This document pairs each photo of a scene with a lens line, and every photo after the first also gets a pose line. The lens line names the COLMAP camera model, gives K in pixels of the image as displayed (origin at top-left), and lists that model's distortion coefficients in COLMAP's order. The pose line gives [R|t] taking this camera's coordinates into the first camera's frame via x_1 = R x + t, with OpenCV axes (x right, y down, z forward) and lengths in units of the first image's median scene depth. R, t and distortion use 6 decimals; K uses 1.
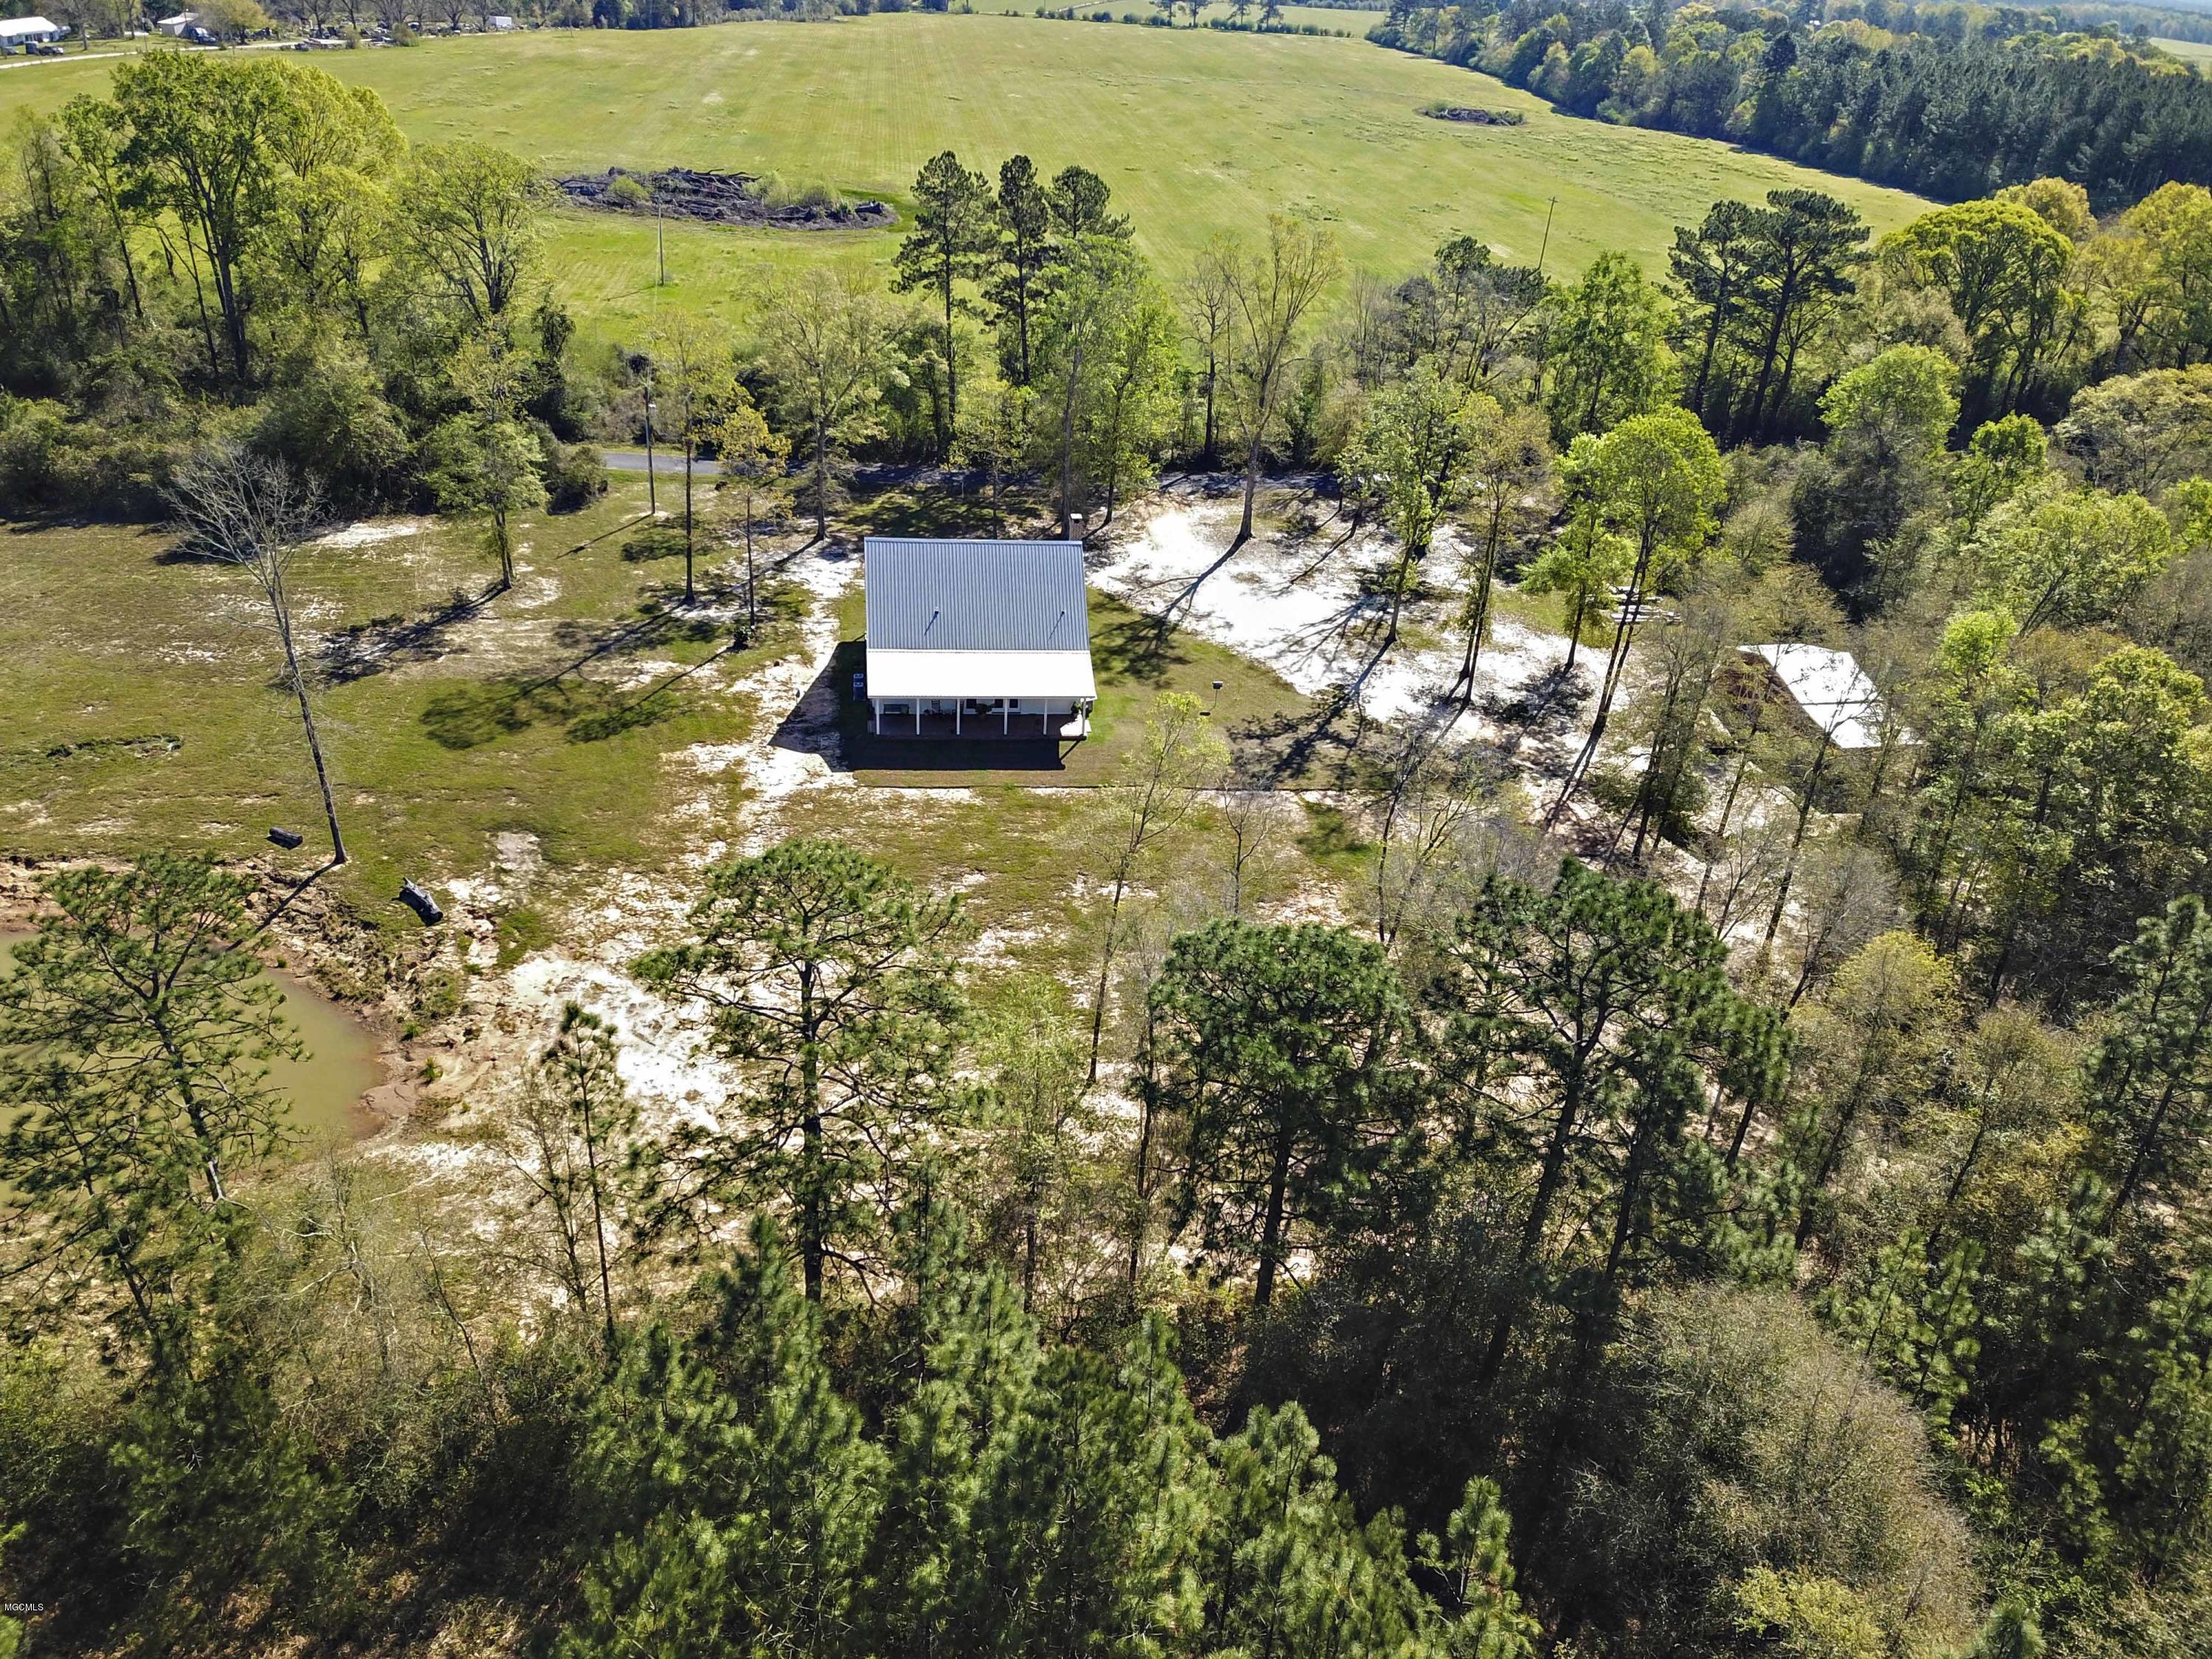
lens RADIAL K [[1737.9, 0, 1113.6], [0, 1737.9, 803.7], [0, 0, 1]] dist [0.067751, -0.050558]
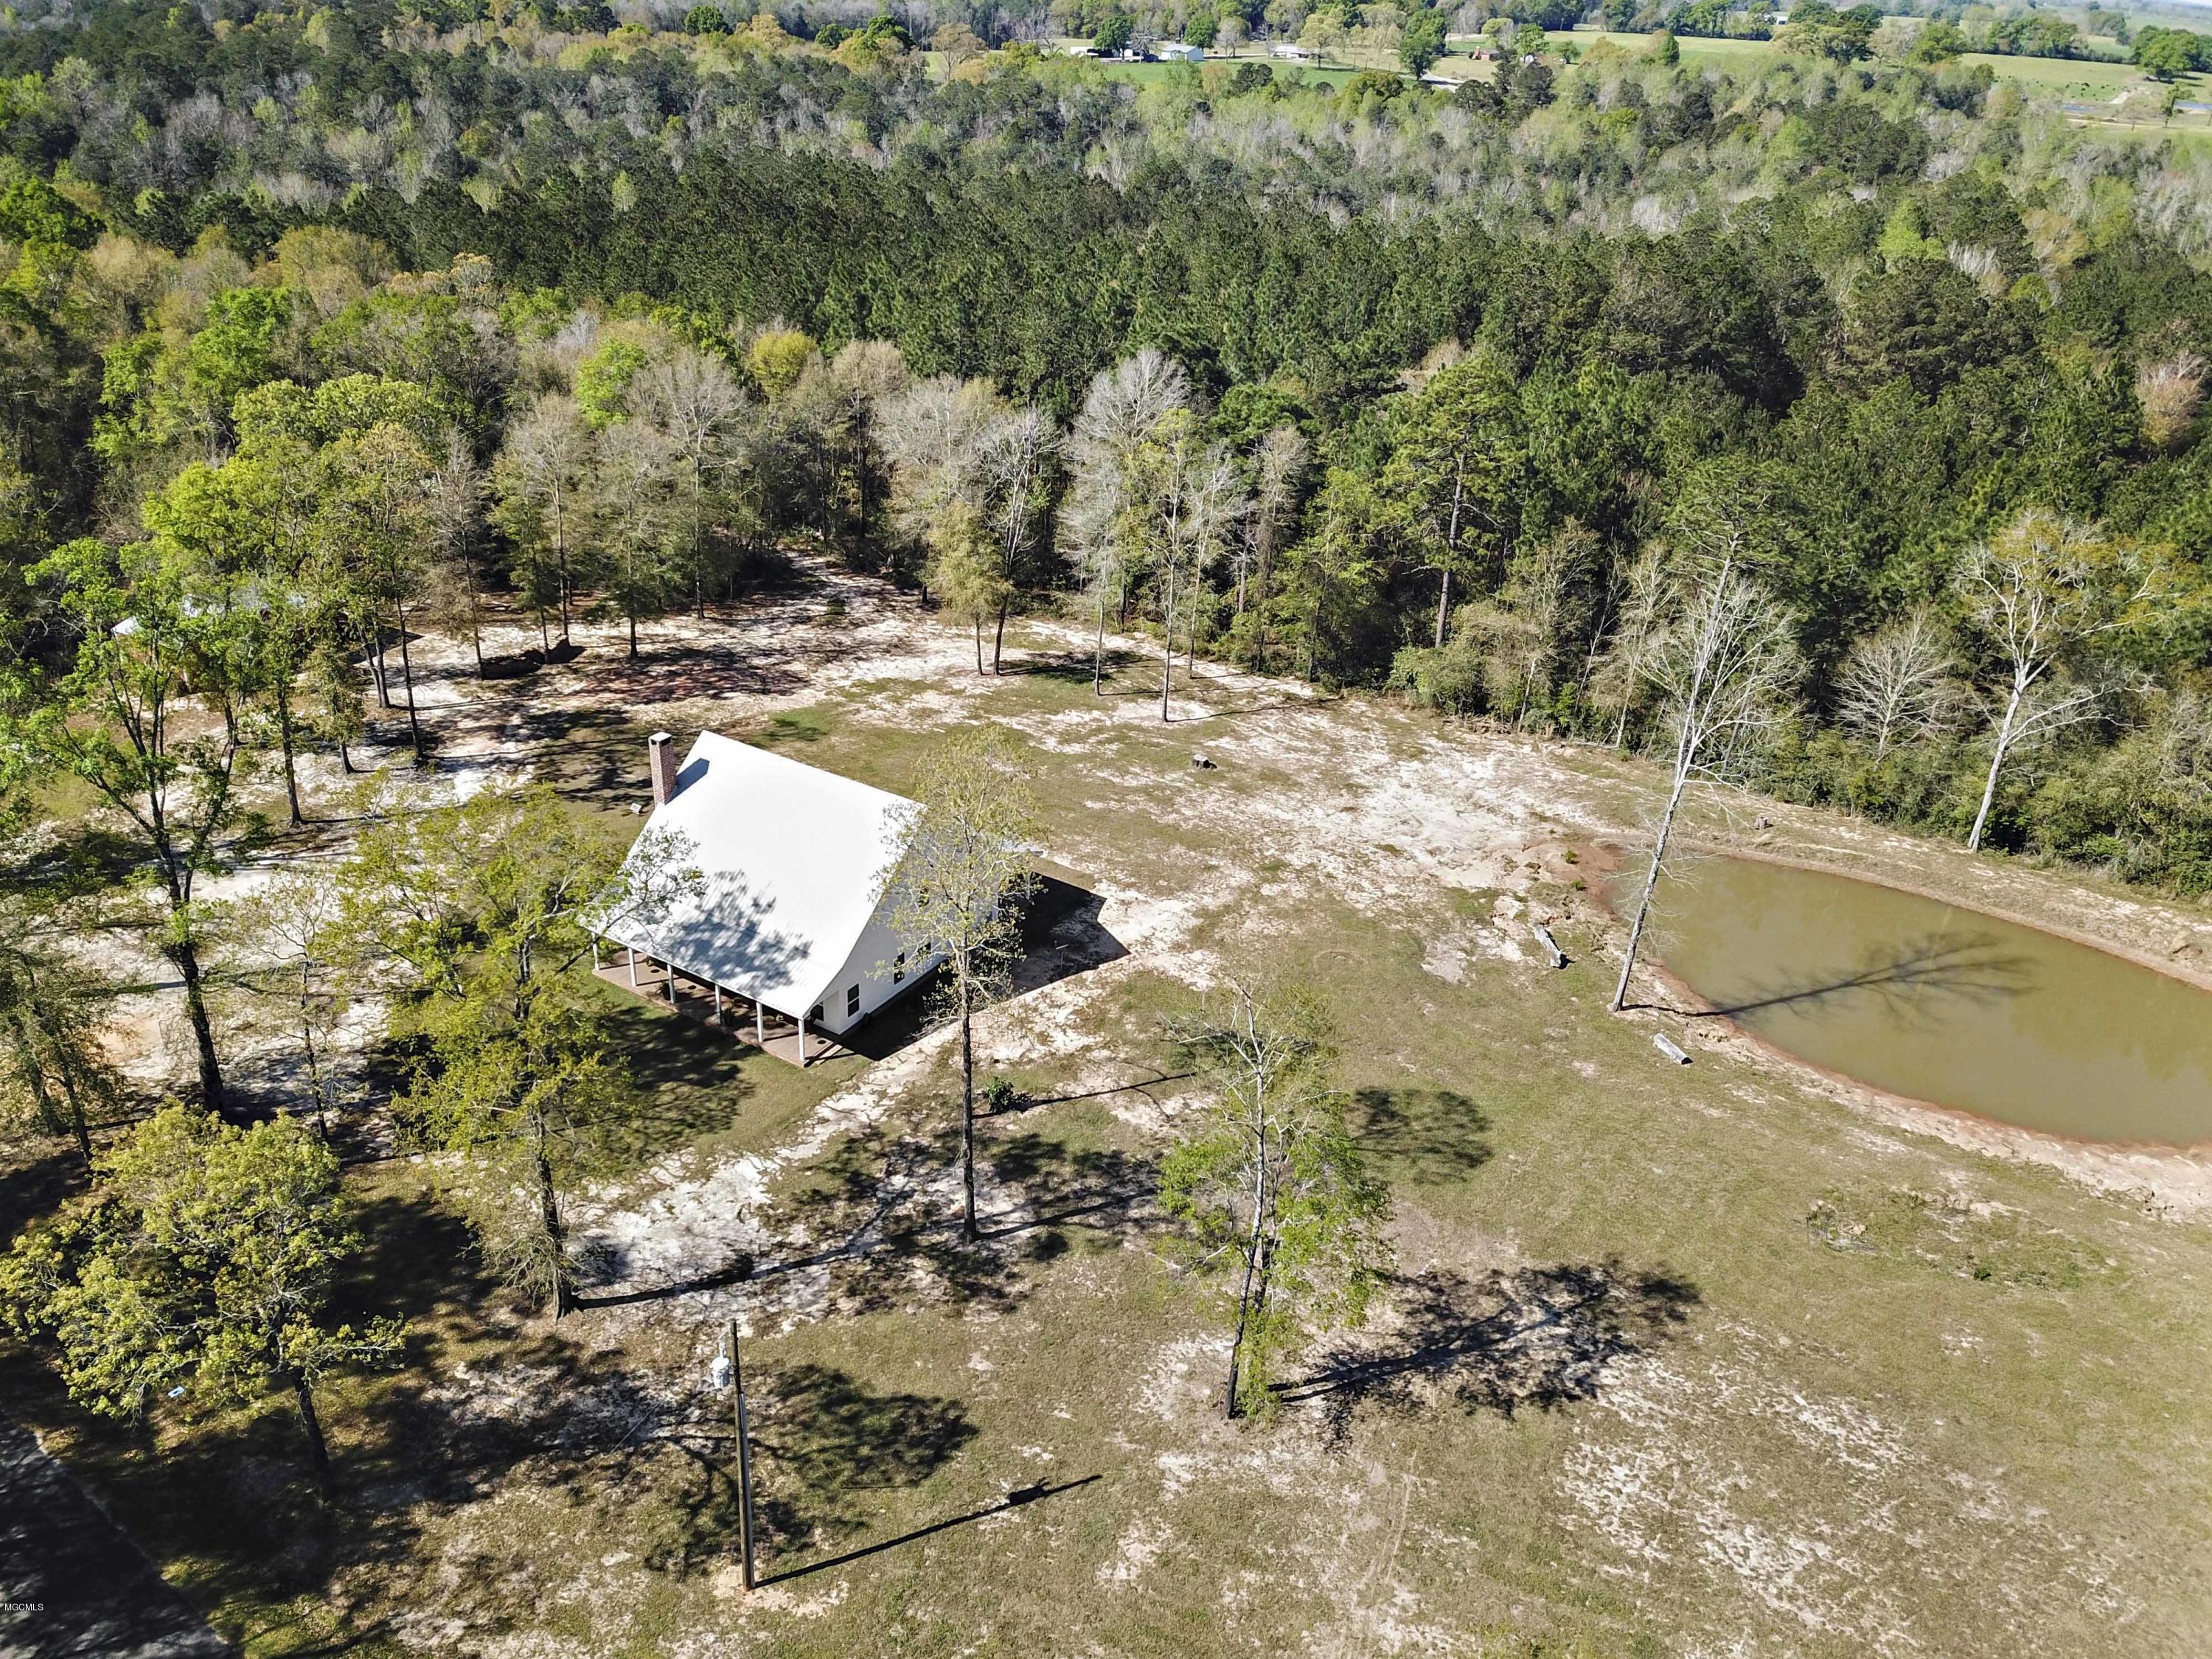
lens RADIAL K [[1737.9, 0, 1113.6], [0, 1737.9, 803.7], [0, 0, 1]] dist [0.067751, -0.050558]
pose [[-0.775115, -0.354735, 0.522838, -0.599280], [0.211167, 0.634477, 0.743537, -0.696159], [-0.595487, 0.686733, -0.416884, 1.298915]]
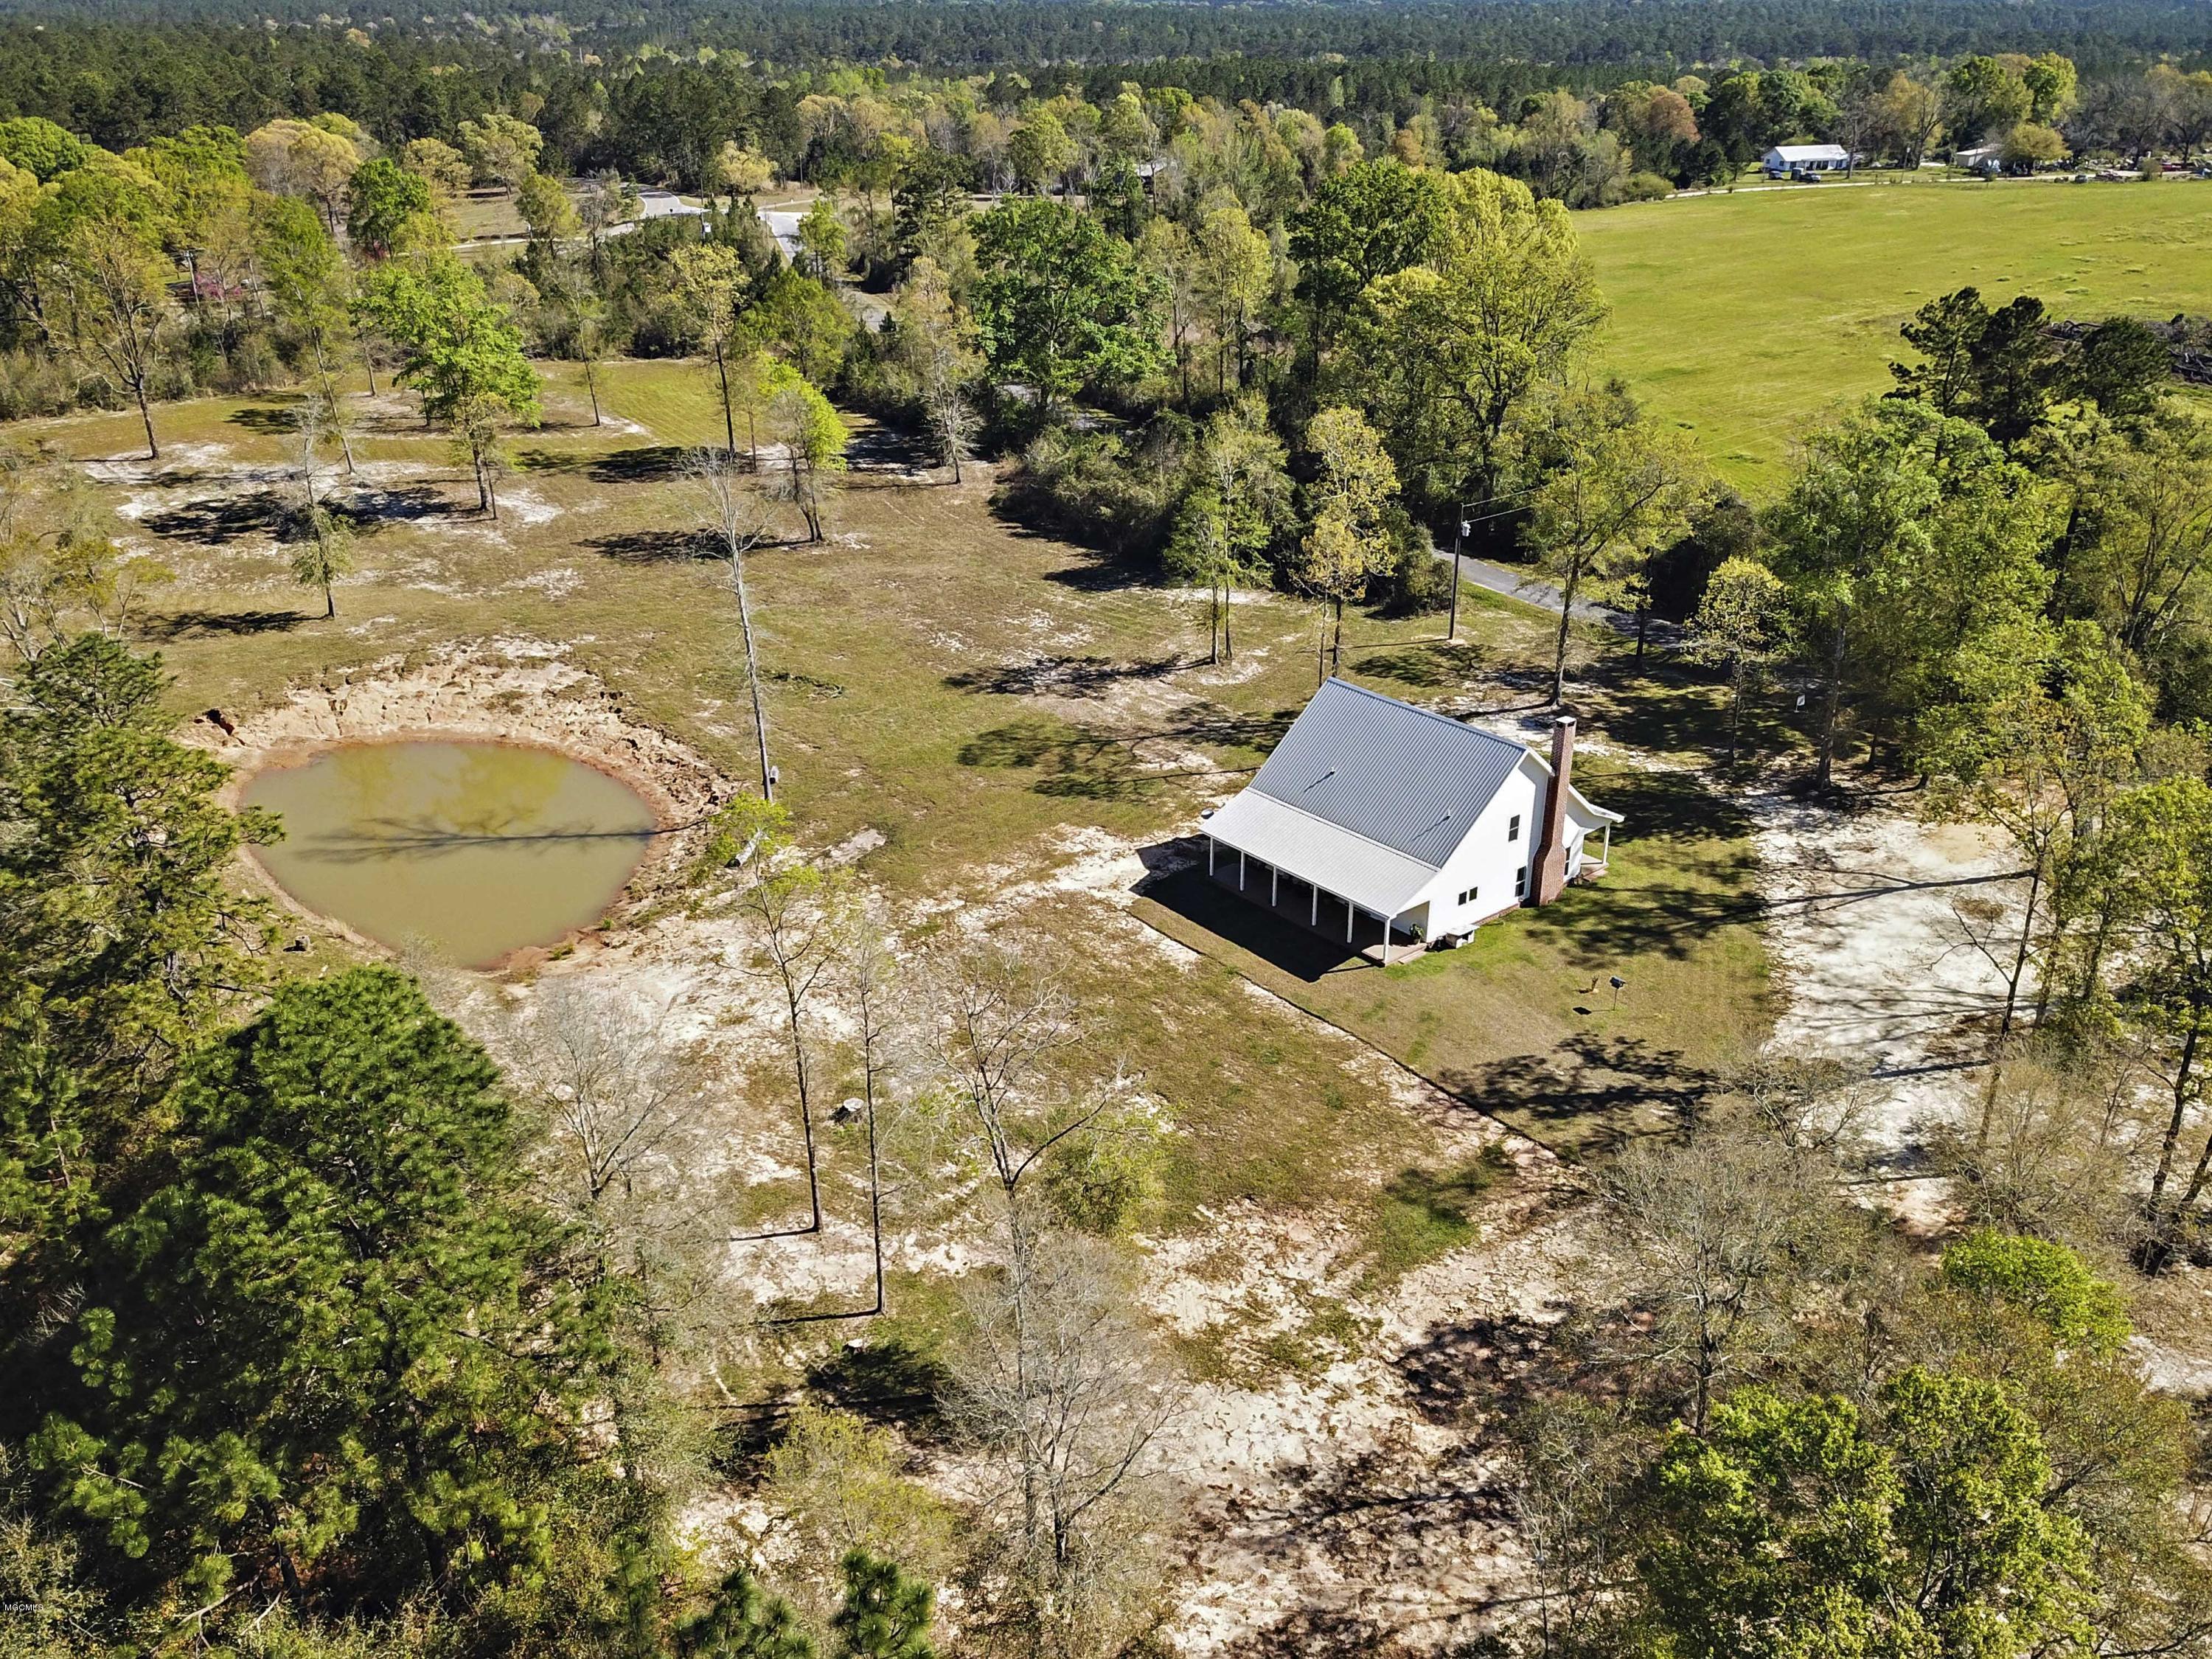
lens RADIAL K [[1865.1, 0, 1106.0], [0, 1865.1, 829.5], [0, 0, 1]] dist [0.012258, -0.012560]
pose [[0.545977, 0.293467, -0.784721, 0.578872], [-0.364797, 0.926464, 0.092664, -0.130562], [0.754210, 0.235671, 0.612884, 0.366378]]
